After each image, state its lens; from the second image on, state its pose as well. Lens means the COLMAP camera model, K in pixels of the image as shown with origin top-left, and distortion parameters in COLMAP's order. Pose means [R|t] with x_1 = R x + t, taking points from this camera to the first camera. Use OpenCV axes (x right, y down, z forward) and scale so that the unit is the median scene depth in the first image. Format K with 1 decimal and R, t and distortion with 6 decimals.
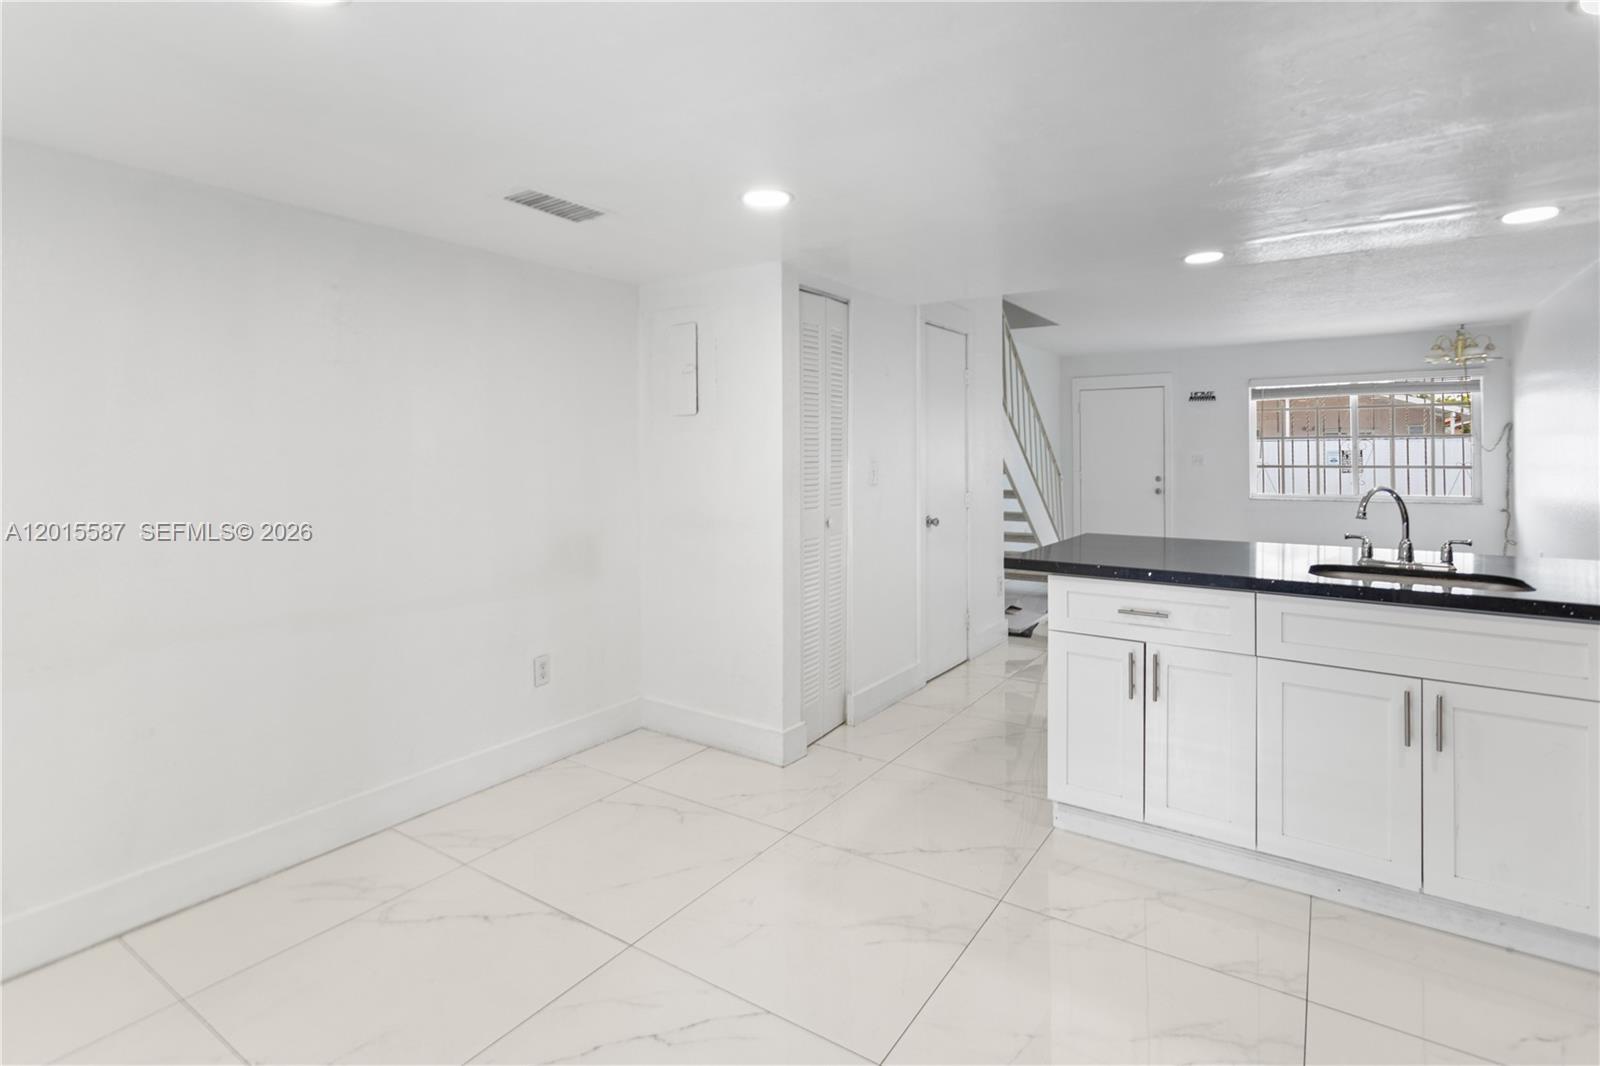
lens RADIAL K [[790.6, 0, 800.0], [0, 790.6, 444.4], [0, 0, 1]] dist [0.009585, 0.001872]
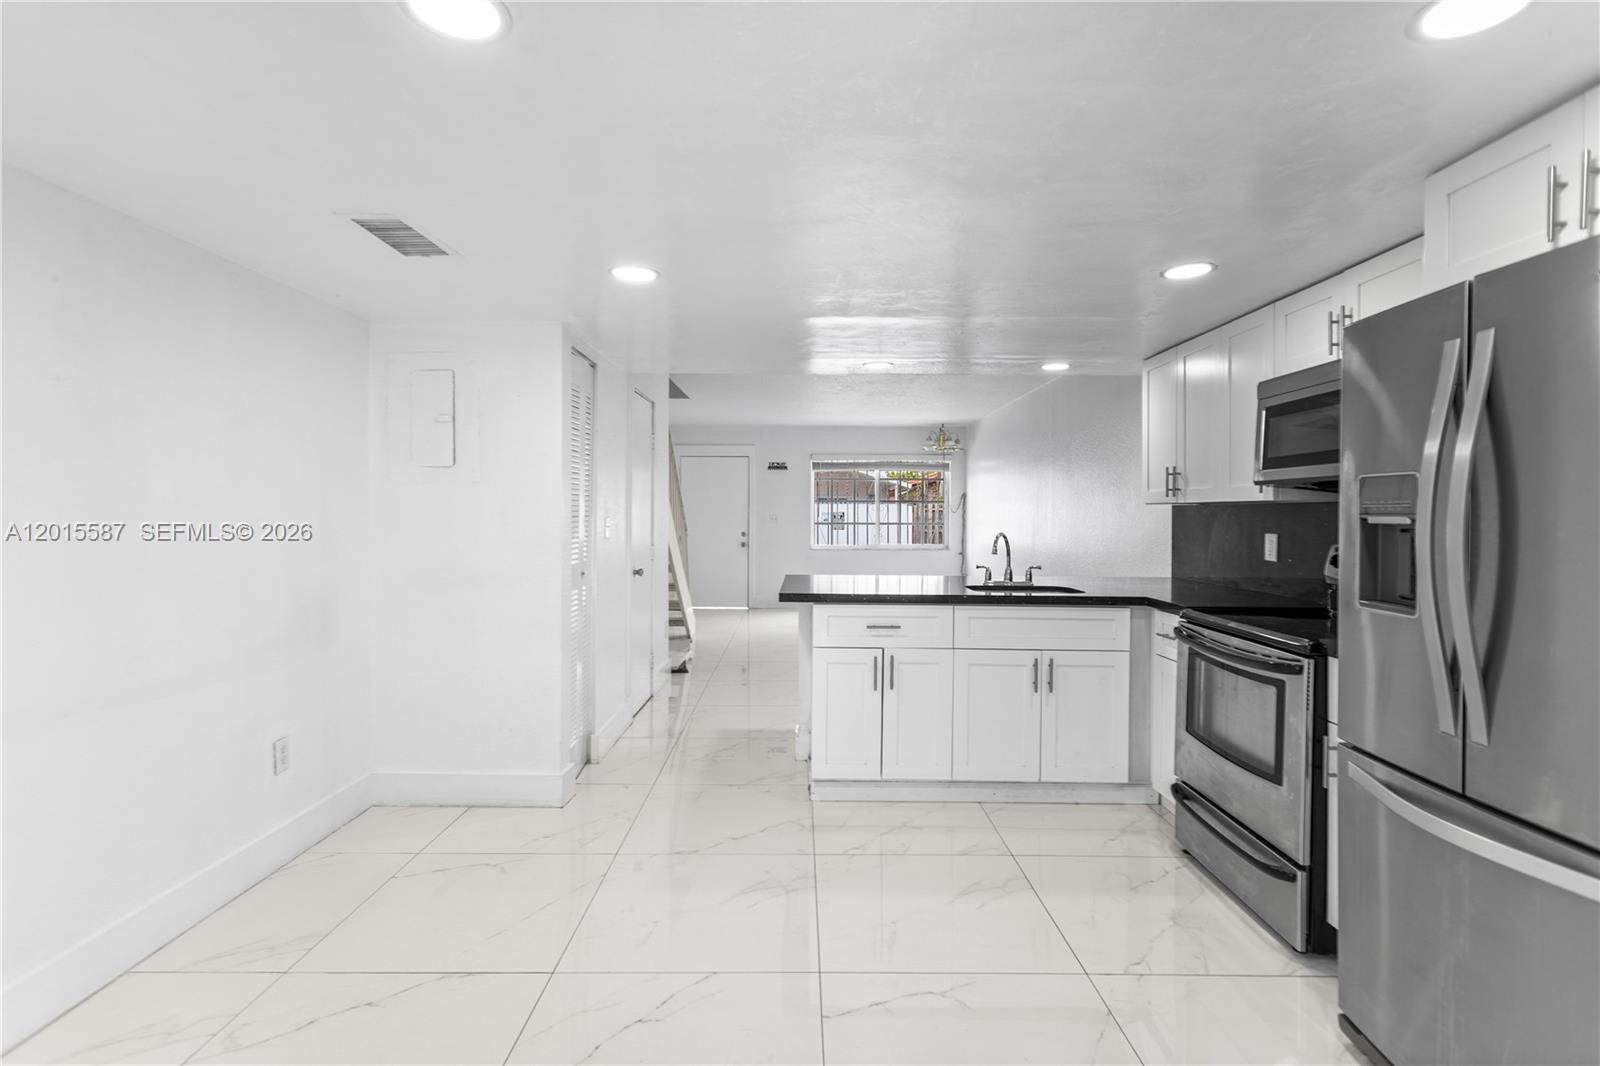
lens RADIAL K [[790.6, 0, 774.4], [0, 790.6, 509.5], [0, 0, 1]] dist [0.009585, 0.001872]
pose [[0.827655, 0.010925, 0.561131, -0.218304], [-0.014602, 0.999891, 0.002070, 0.004452], [-0.561047, -0.009907, 0.827725, -0.010964]]
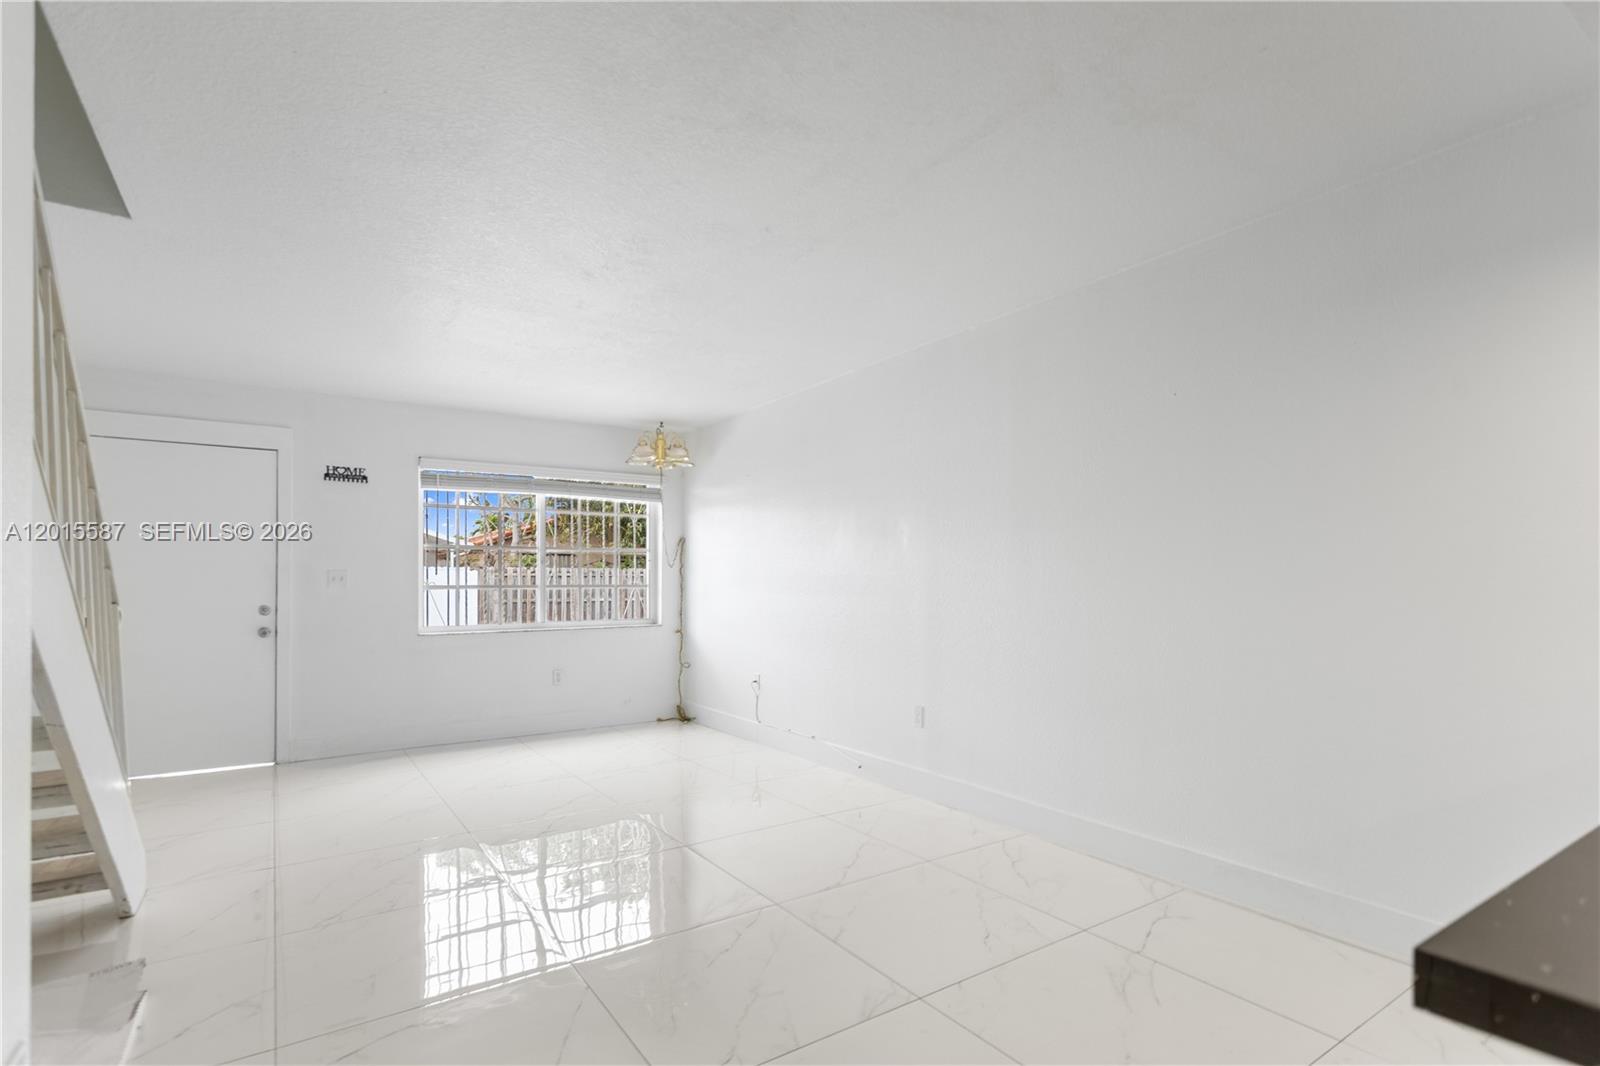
lens RADIAL K [[790.6, 0, 791.1], [0, 790.6, 576.8], [0, 0, 1]] dist [0.009585, 0.001872]
pose [[0.360241, 0.011206, 0.932792, 0.069041], [-0.010367, 0.999914, -0.008009, 0.025249], [-0.932802, -0.006785, 0.360326, 0.546575]]
